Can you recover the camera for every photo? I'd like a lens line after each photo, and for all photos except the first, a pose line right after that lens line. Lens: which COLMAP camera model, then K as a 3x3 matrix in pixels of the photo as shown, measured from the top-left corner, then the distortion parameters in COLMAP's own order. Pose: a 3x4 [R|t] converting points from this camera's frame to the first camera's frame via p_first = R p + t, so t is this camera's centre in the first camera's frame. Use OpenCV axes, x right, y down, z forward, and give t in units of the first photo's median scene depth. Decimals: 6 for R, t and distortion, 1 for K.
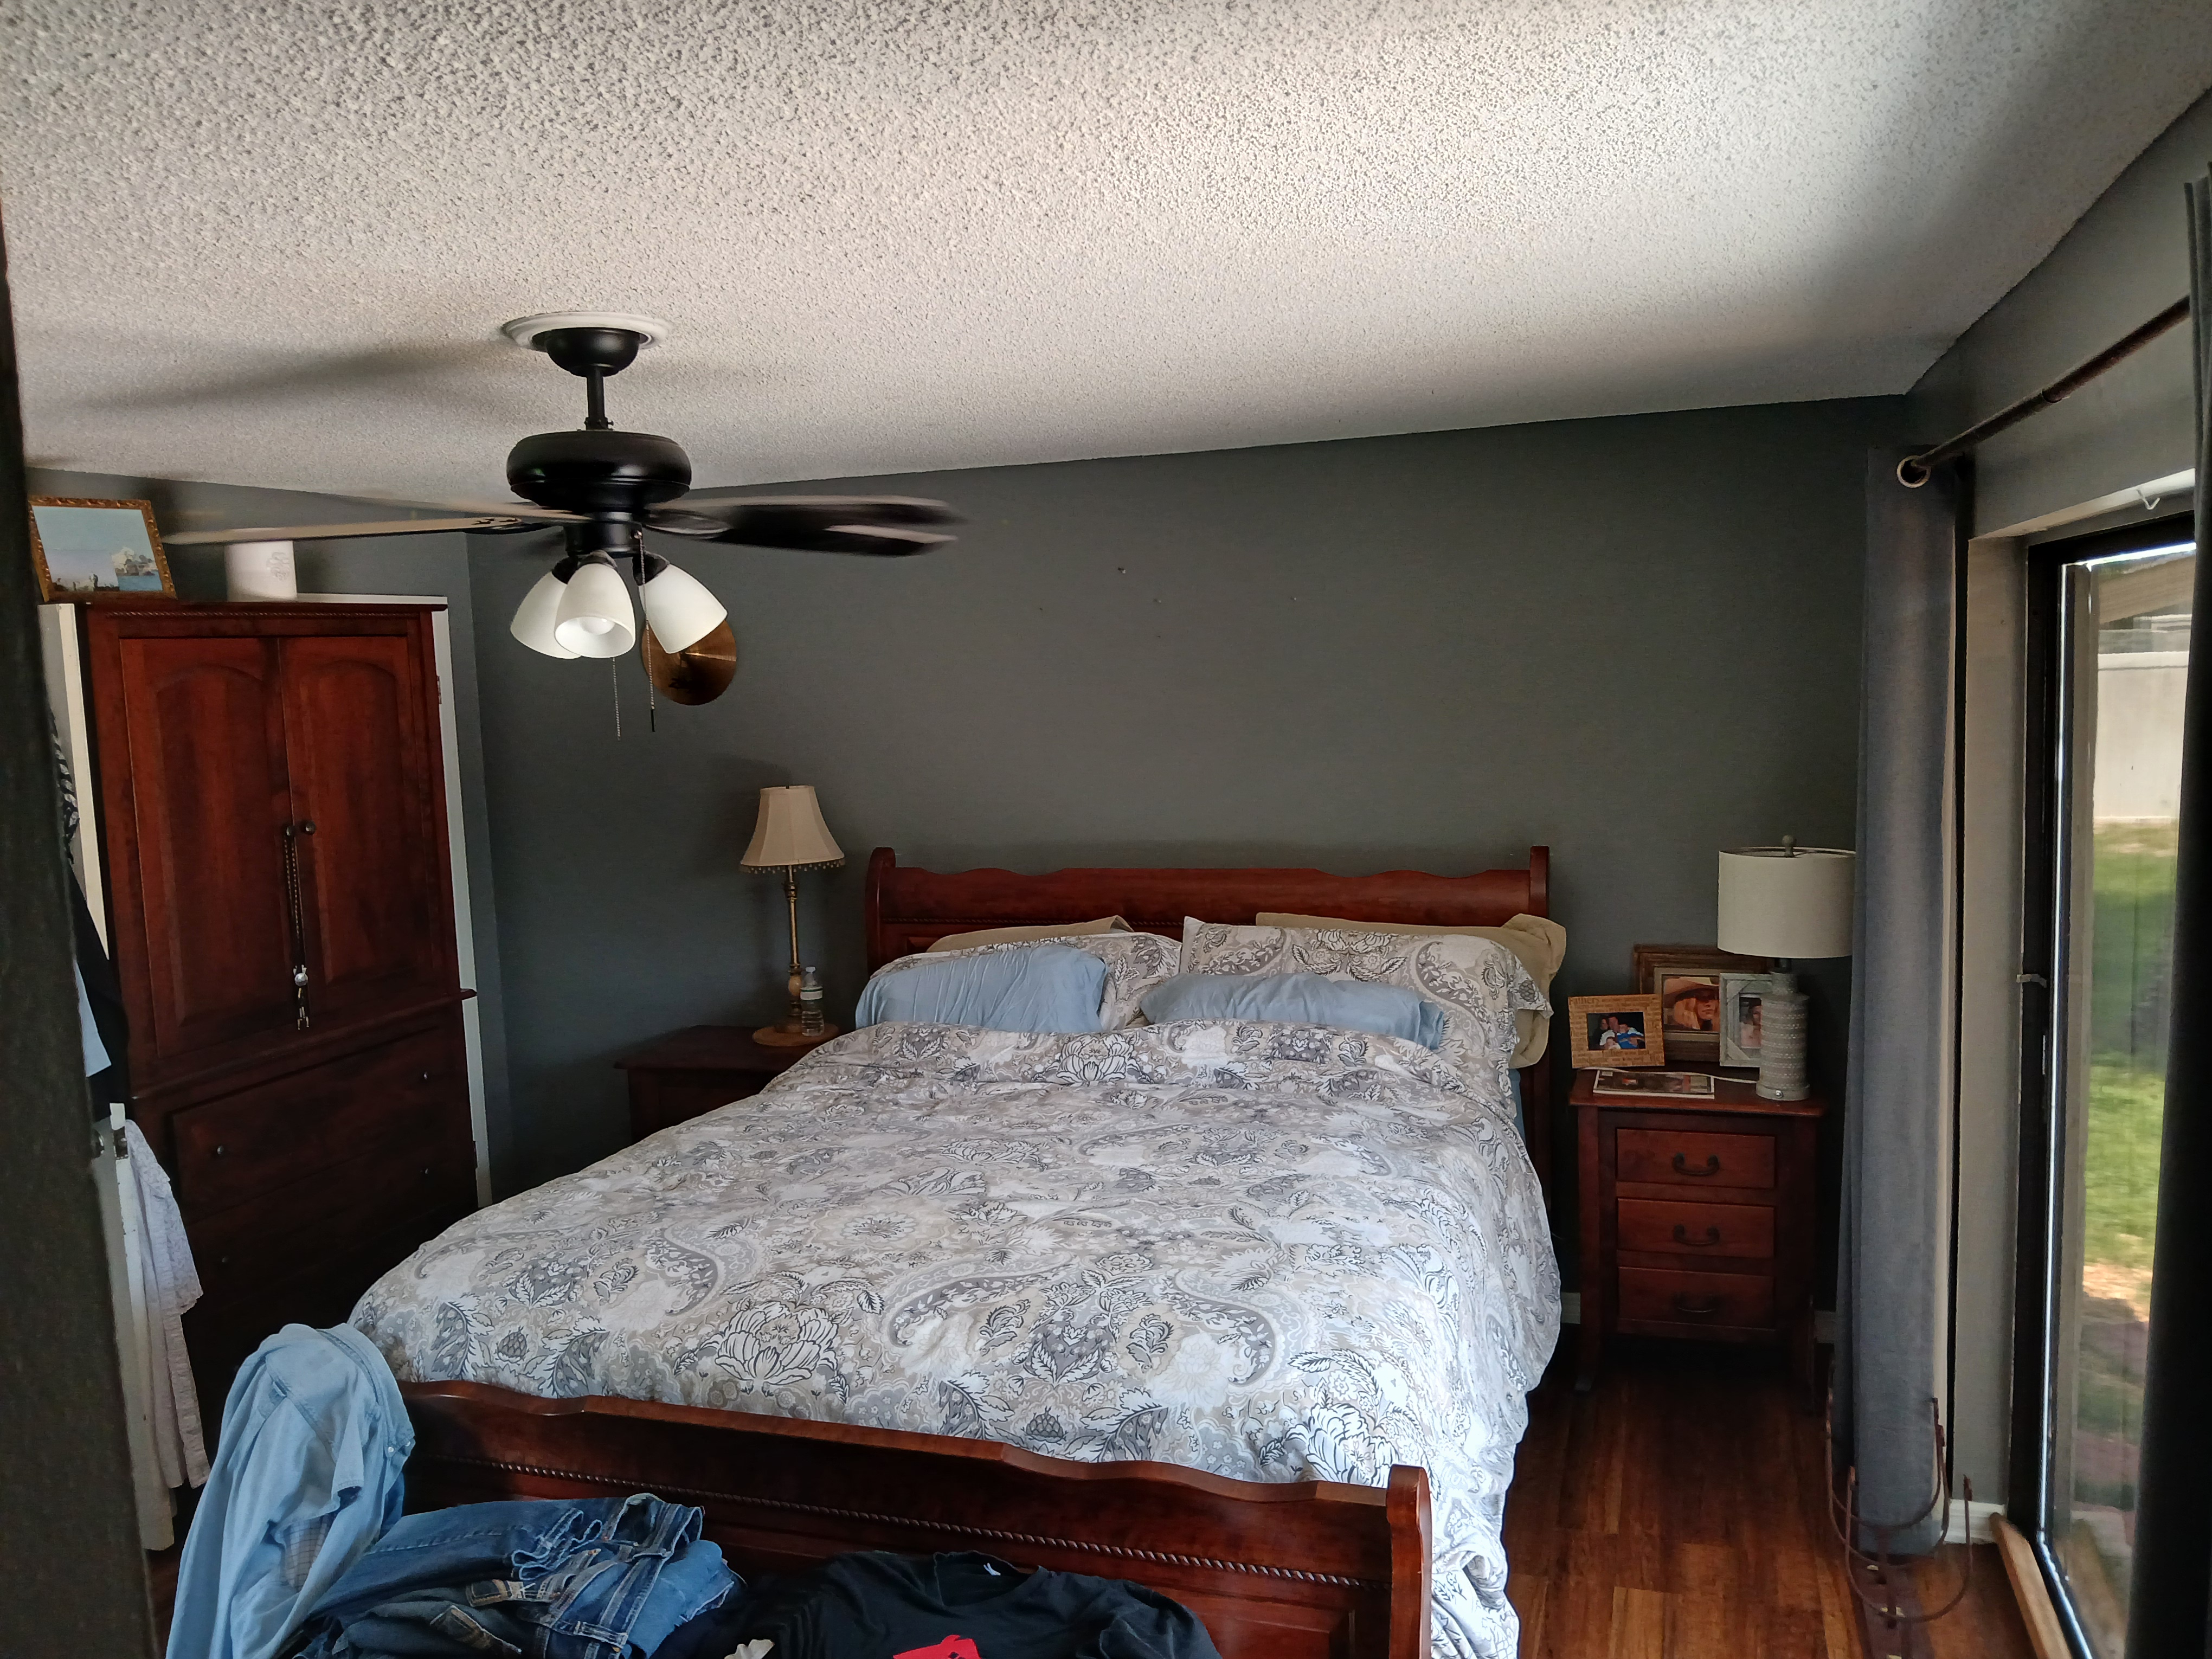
lens RADIAL K [[1729.1, 0, 1100.4], [0, 1729.1, 828.5], [0, 0, 1]] dist [0.086694, -0.210897]
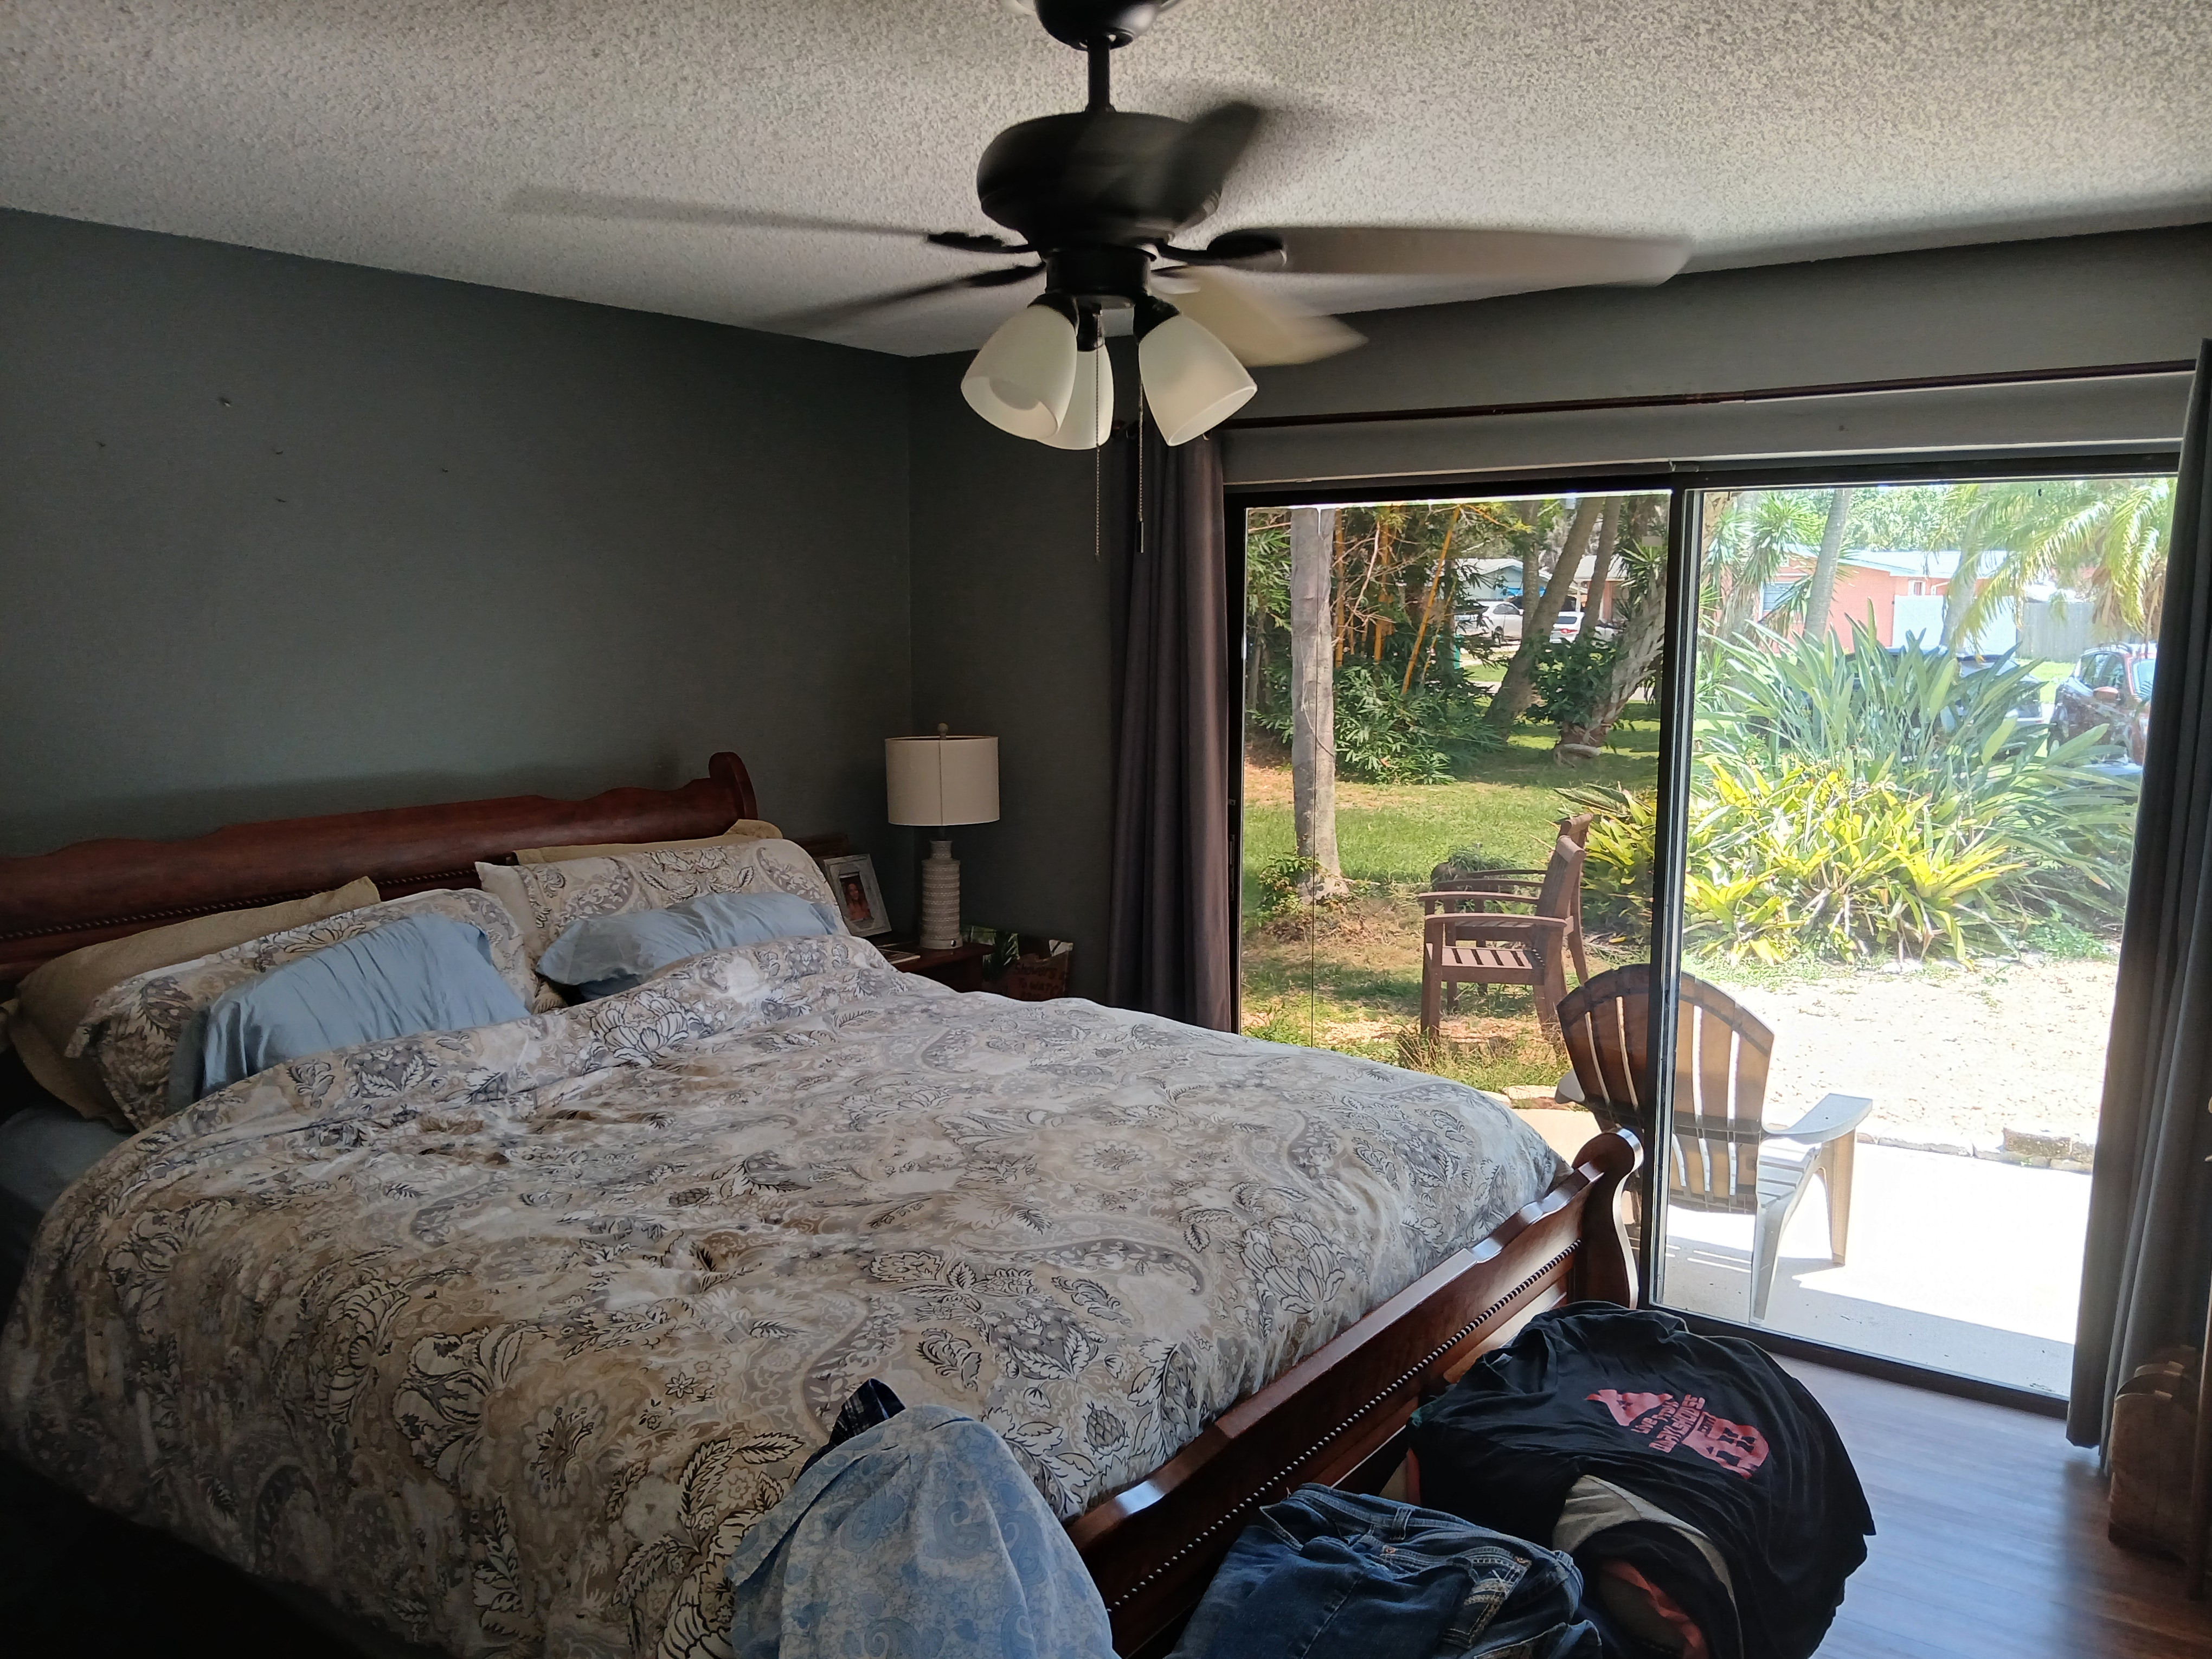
lens RADIAL K [[1729.1, 0, 1100.4], [0, 1729.1, 828.5], [0, 0, 1]] dist [0.086694, -0.210897]
pose [[0.295087, -0.081250, 0.952009, -0.852691], [0.083228, 0.994776, 0.059102, 0.017534], [-0.951838, 0.061794, 0.300308, 0.684568]]
